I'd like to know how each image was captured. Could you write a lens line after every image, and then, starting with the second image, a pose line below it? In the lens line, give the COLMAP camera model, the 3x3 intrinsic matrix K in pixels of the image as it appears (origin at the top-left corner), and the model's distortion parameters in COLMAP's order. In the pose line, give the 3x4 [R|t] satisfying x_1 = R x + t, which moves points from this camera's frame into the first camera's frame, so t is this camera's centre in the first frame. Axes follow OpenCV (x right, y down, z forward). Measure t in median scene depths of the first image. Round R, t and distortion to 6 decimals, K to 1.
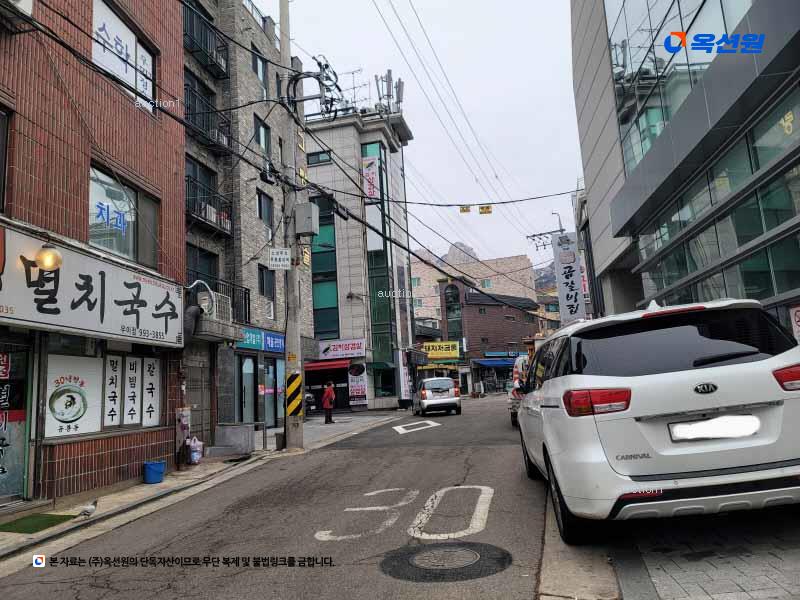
lens RADIAL K [[578.0, 0, 400.0], [0, 578.0, 300.0], [0, 0, 1]] dist [0.081242, -0.082677]
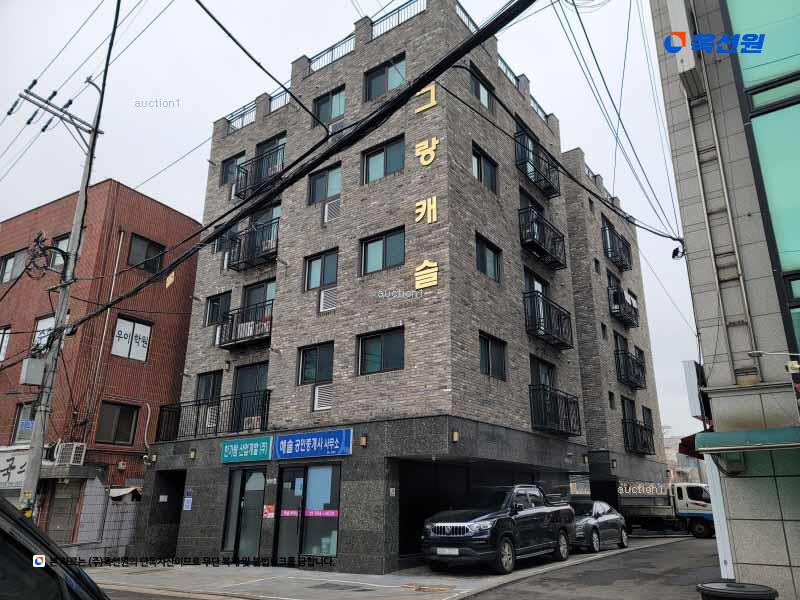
lens RADIAL K [[586.5, 0, 407.6], [0, 586.5, 303.1], [0, 0, 1]] dist [0.089585, -0.095042]
pose [[-0.391785, -0.232478, -0.890202, 0.490337], [0.171361, 0.932183, -0.318859, 0.184683], [0.903958, -0.277470, -0.325377, 1.556023]]
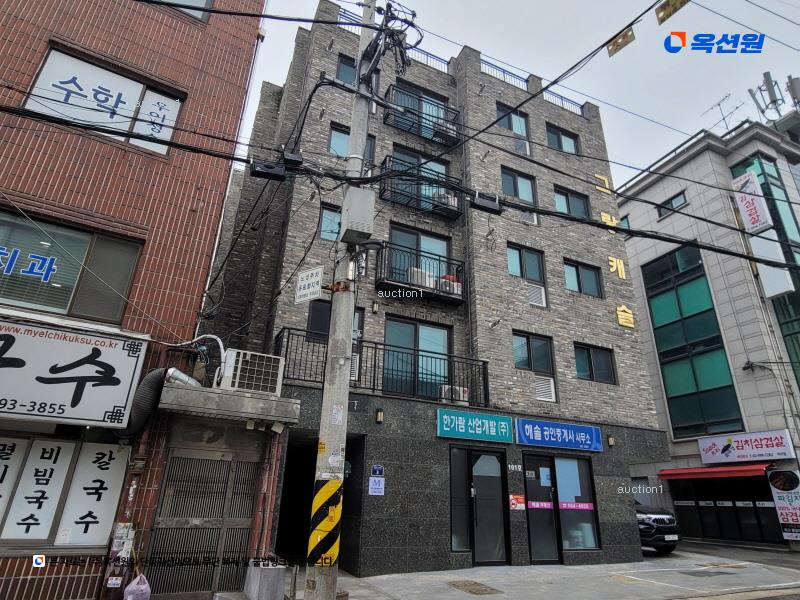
lens RADIAL K [[468.1, 0, 396.3], [0, 468.1, 303.0], [0, 0, 1]] dist [-0.002692, -0.004998]
pose [[0.605674, -0.237505, -0.759440, 0.161900], [0.060600, 0.965412, -0.253590, 0.057986], [0.793402, 0.107571, 0.599118, 0.536910]]
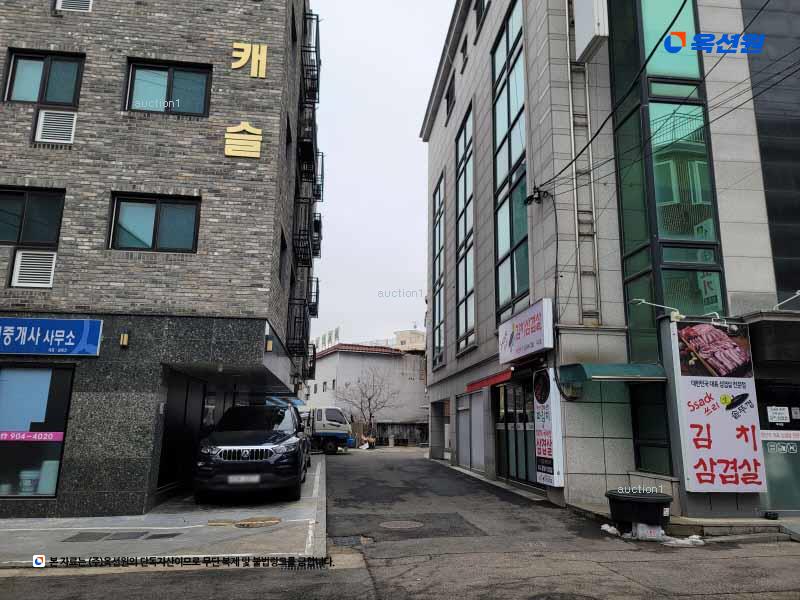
lens RADIAL K [[578.0, 0, 400.0], [0, 578.0, 300.0], [0, 0, 1]] dist [0.081242, -0.082677]
pose [[0.339595, -0.135937, -0.930697, 0.388113], [0.120112, 0.987667, -0.100431, 0.147215], [0.932871, -0.077682, 0.351735, 1.256536]]
